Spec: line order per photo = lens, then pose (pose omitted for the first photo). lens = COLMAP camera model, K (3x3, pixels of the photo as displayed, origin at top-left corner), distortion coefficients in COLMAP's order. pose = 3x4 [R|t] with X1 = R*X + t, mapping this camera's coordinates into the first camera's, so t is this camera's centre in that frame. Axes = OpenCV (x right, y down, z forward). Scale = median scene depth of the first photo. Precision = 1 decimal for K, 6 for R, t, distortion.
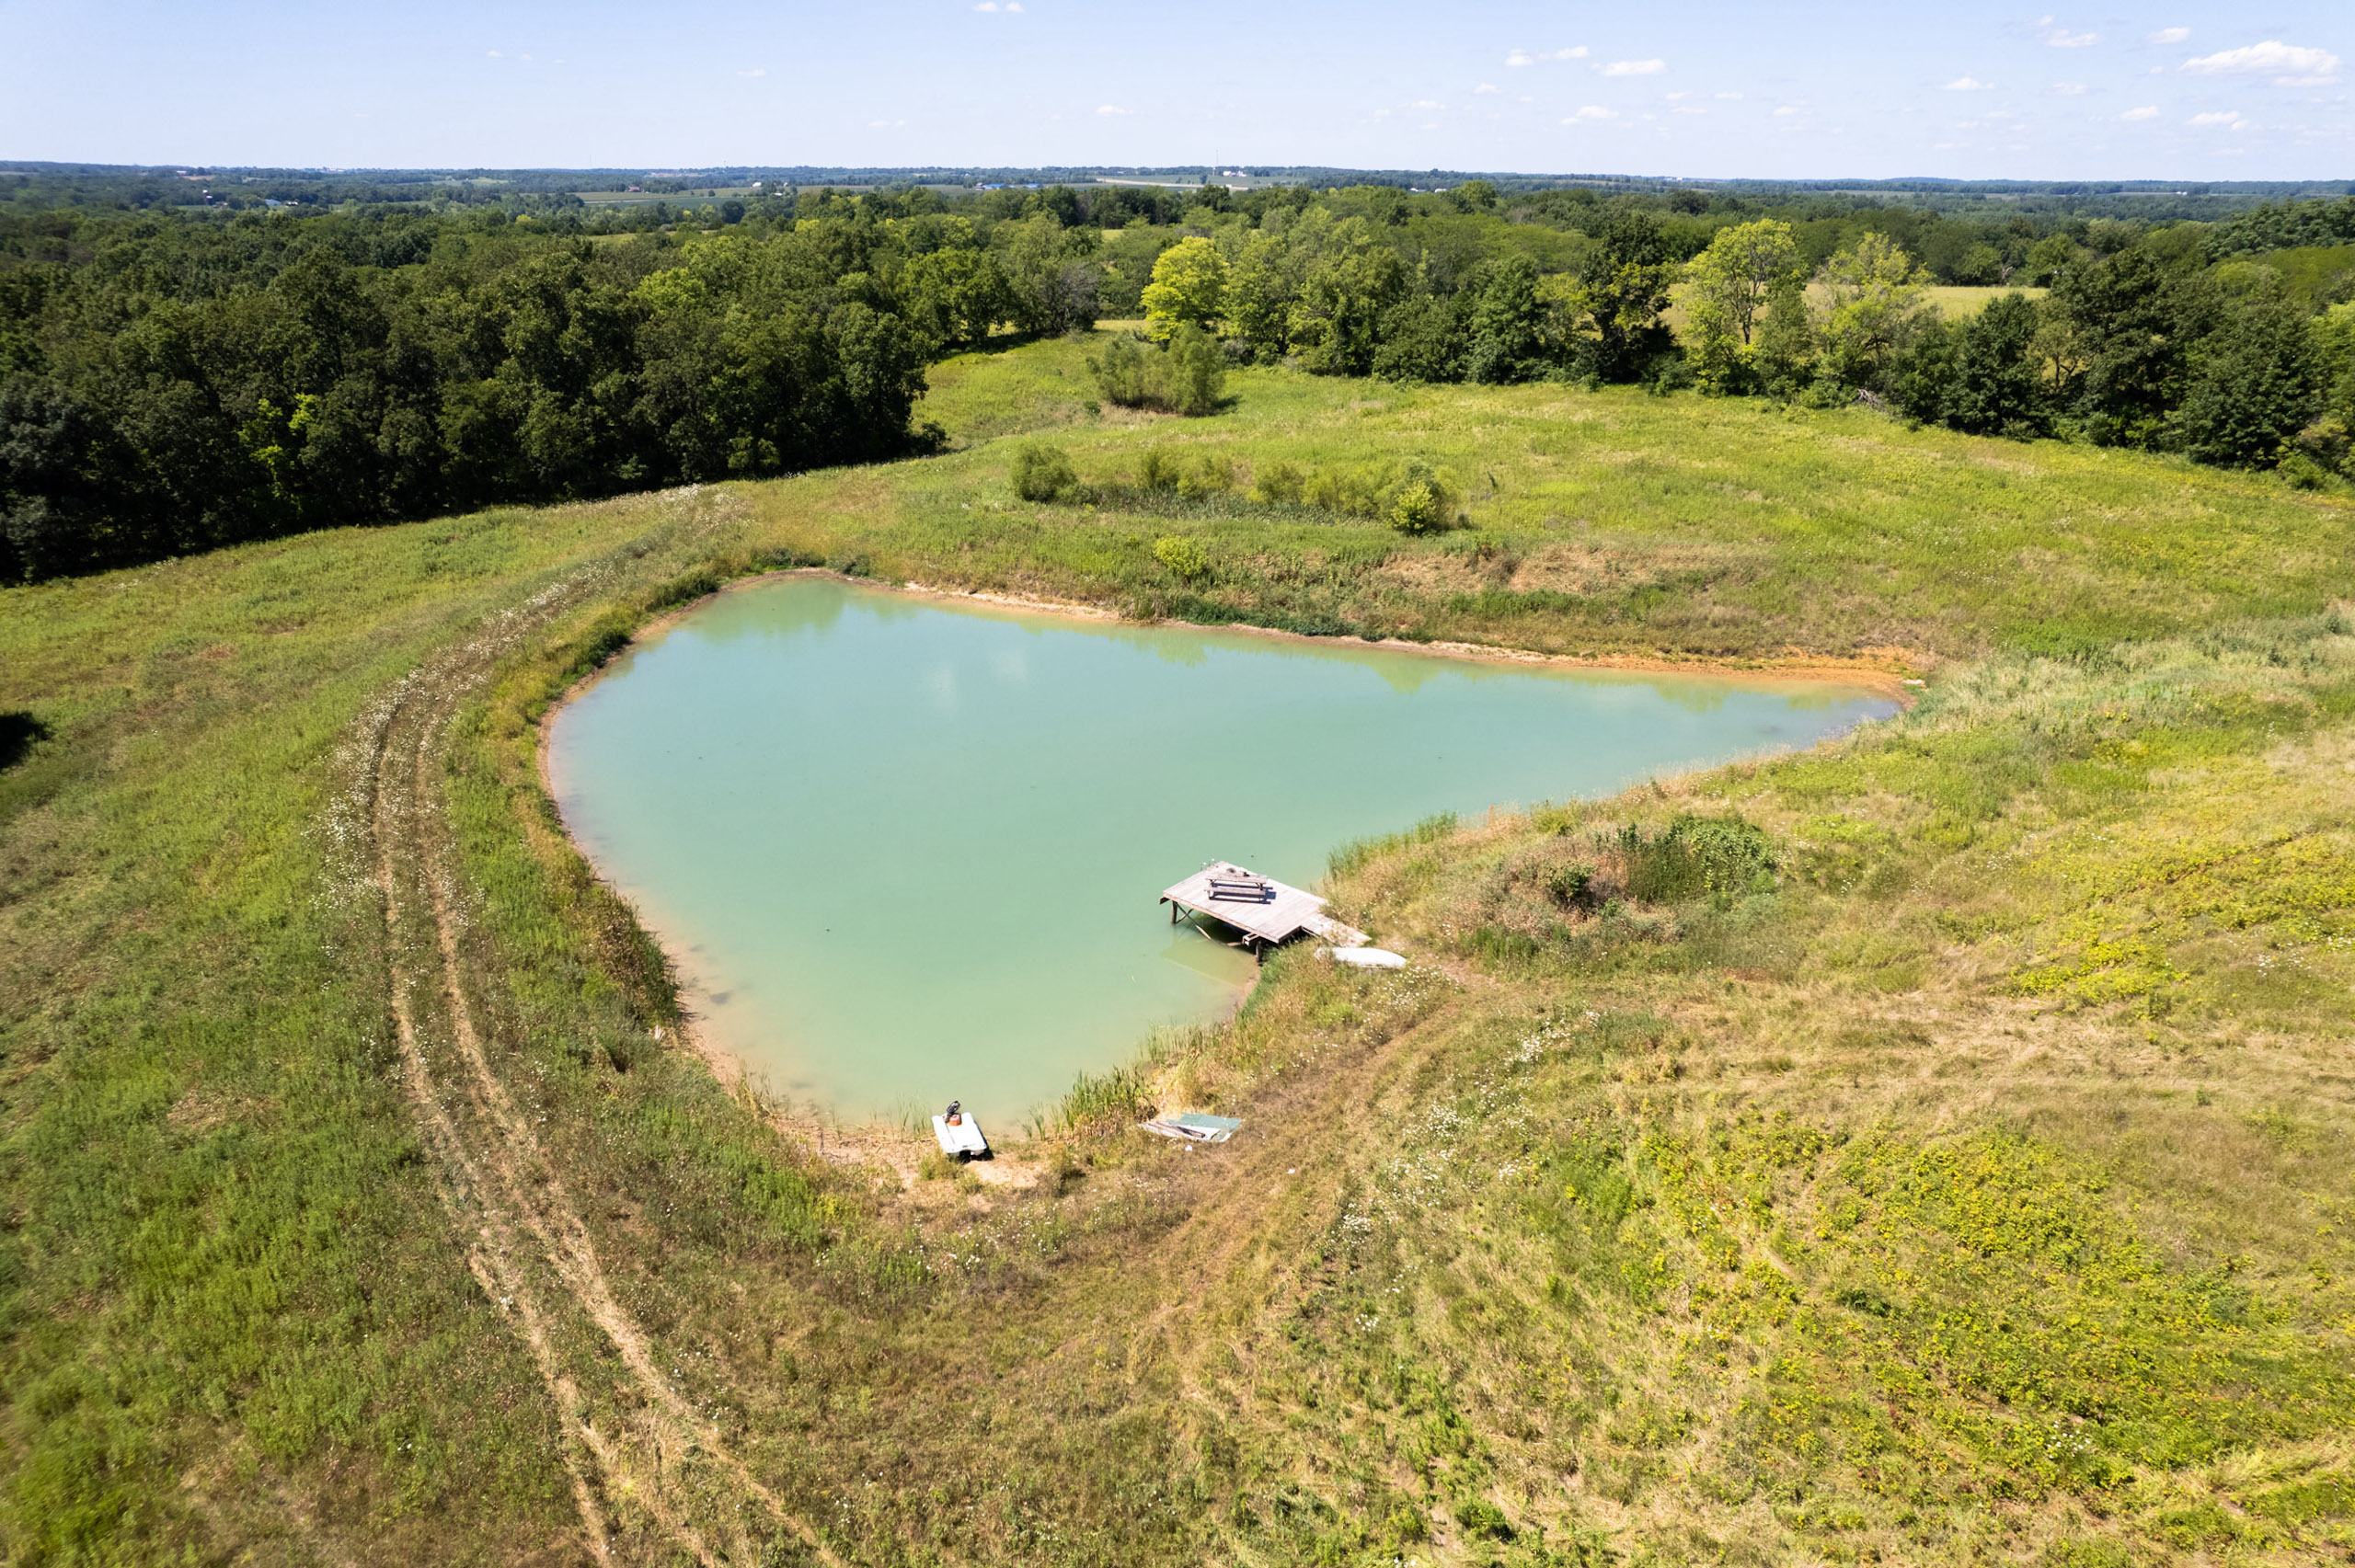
lens RADIAL K [[1508.2, 0, 1181.4], [0, 1508.2, 783.7], [0, 0, 1]] dist [-0.061979, 0.049959]
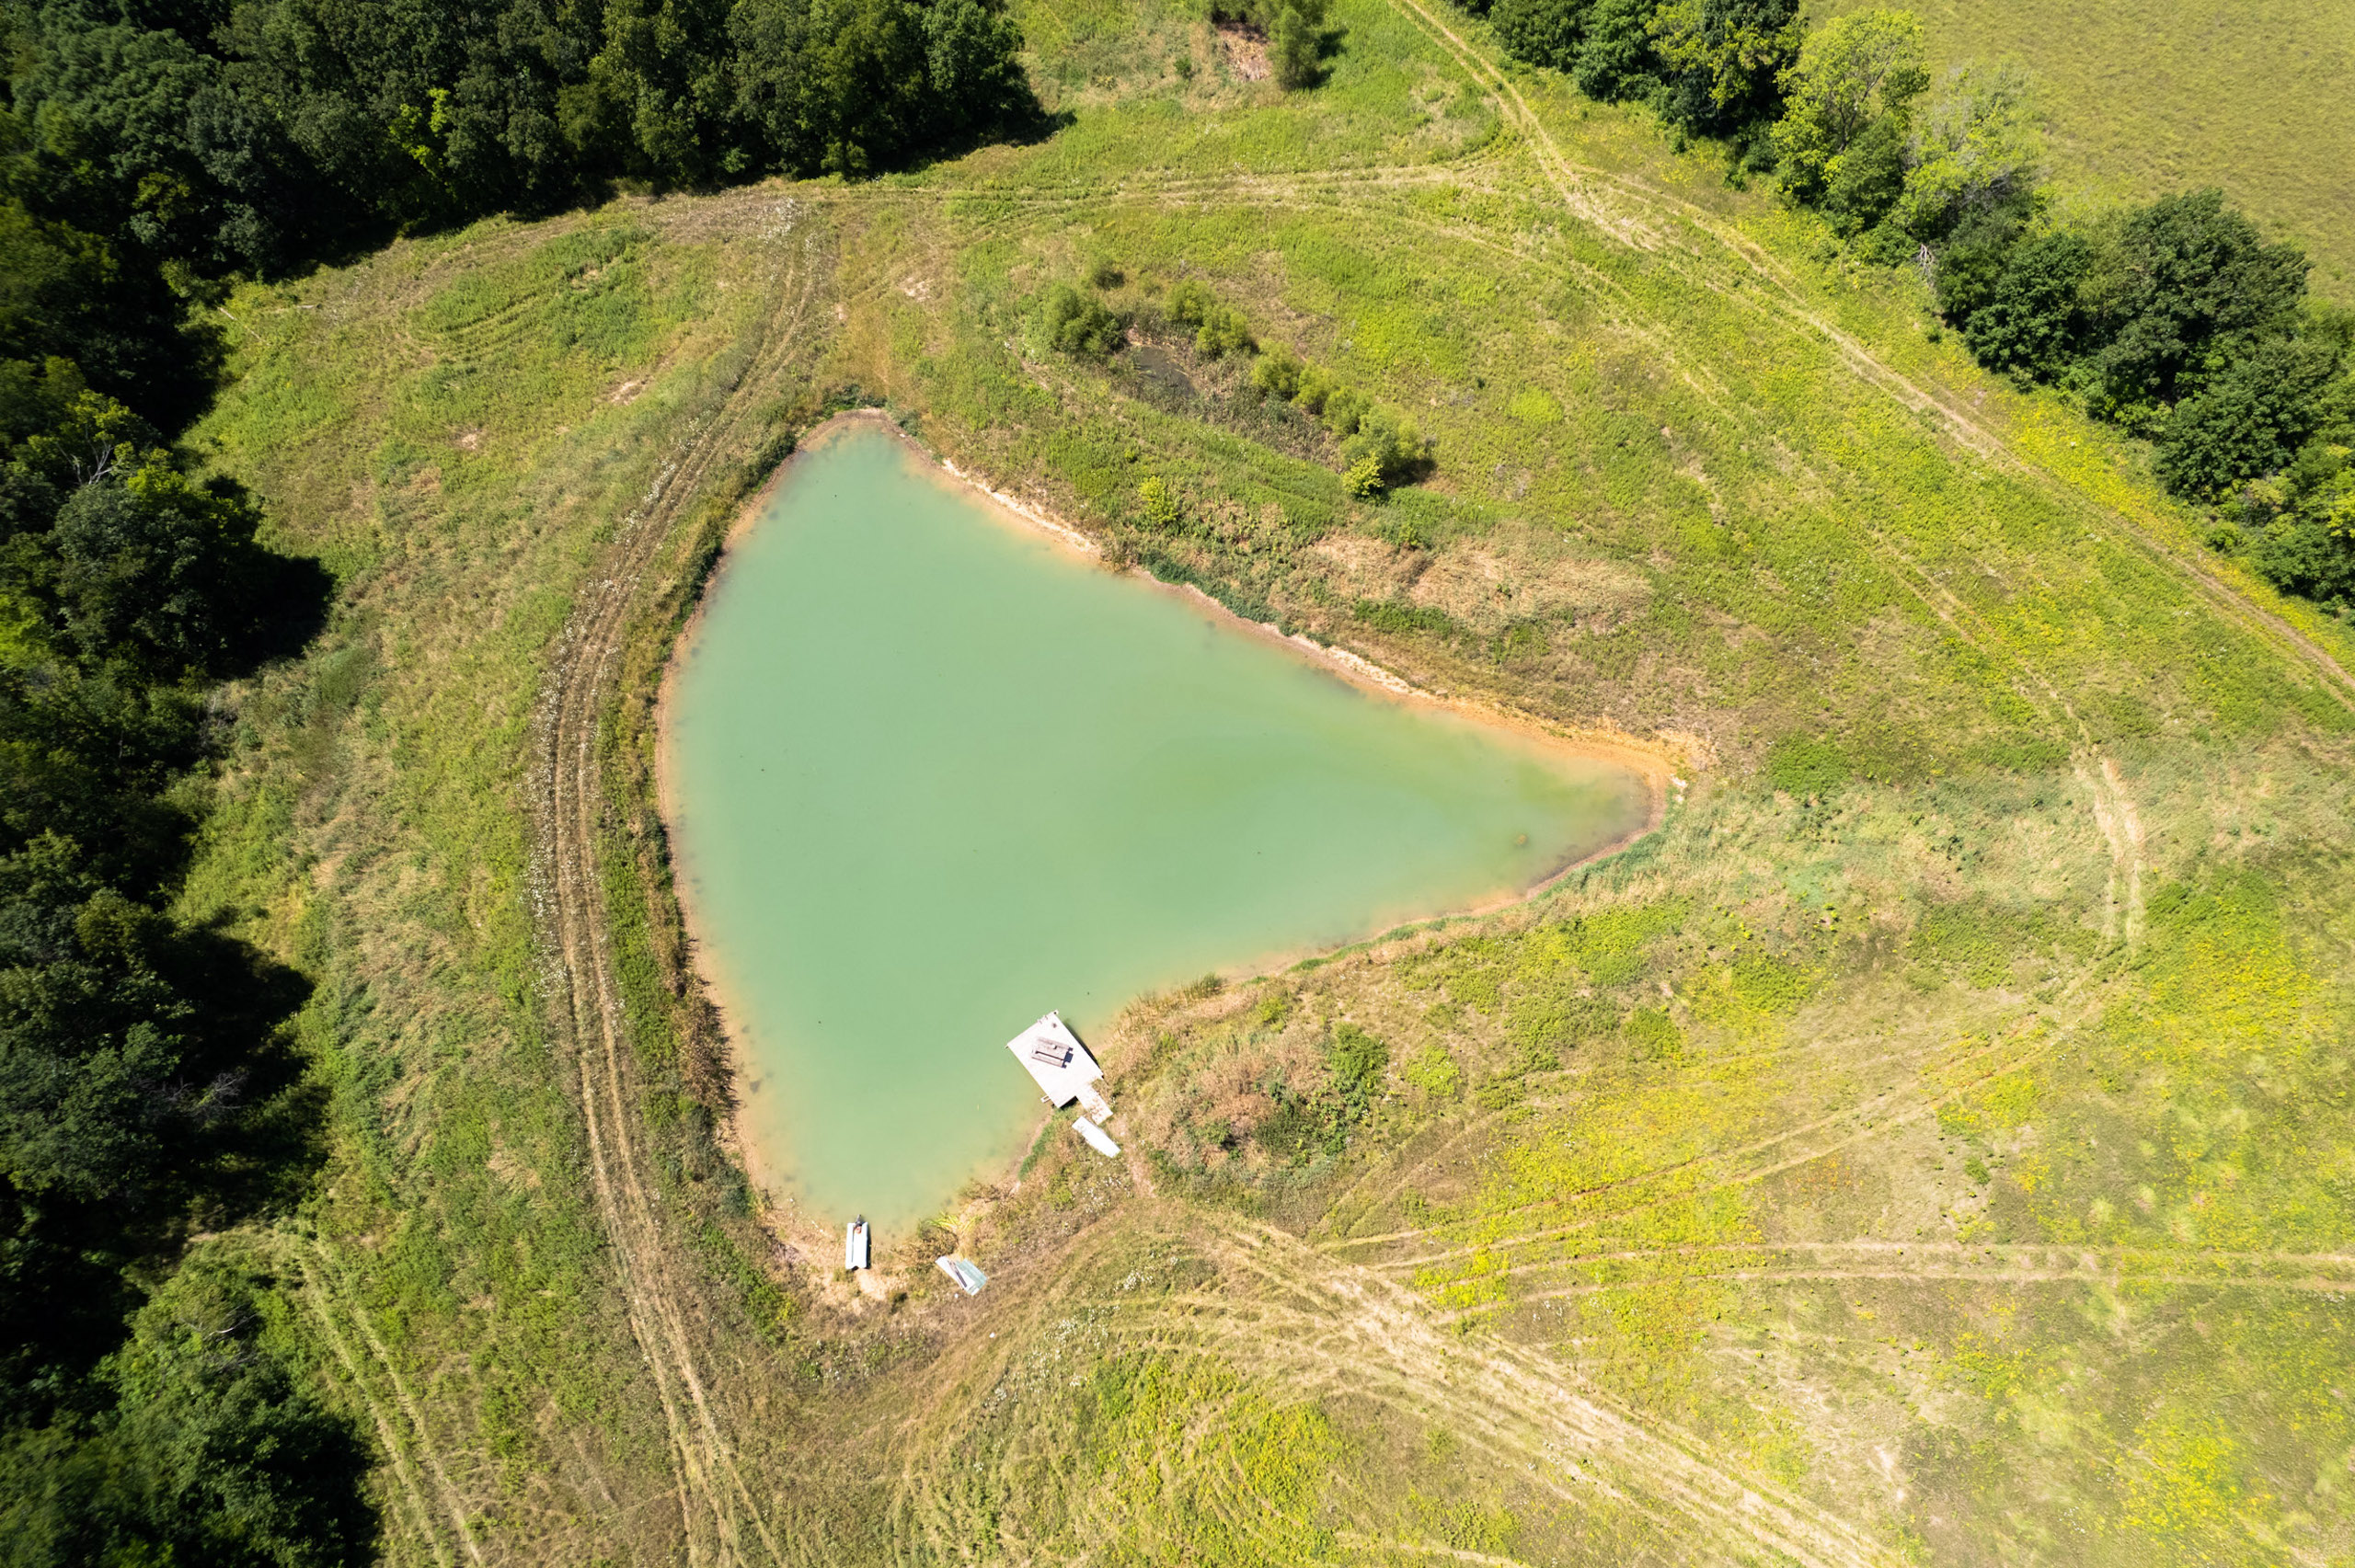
lens RADIAL K [[1492.7, 0, 1186.2], [0, 1492.7, 790.8], [0, 0, 1]] dist [-0.078047, 0.072805]
pose [[0.982146, 0.166319, -0.087904, 0.161949], [-0.082903, 0.802120, 0.591381, -0.661236], [0.168867, -0.573535, 0.801587, -0.079826]]
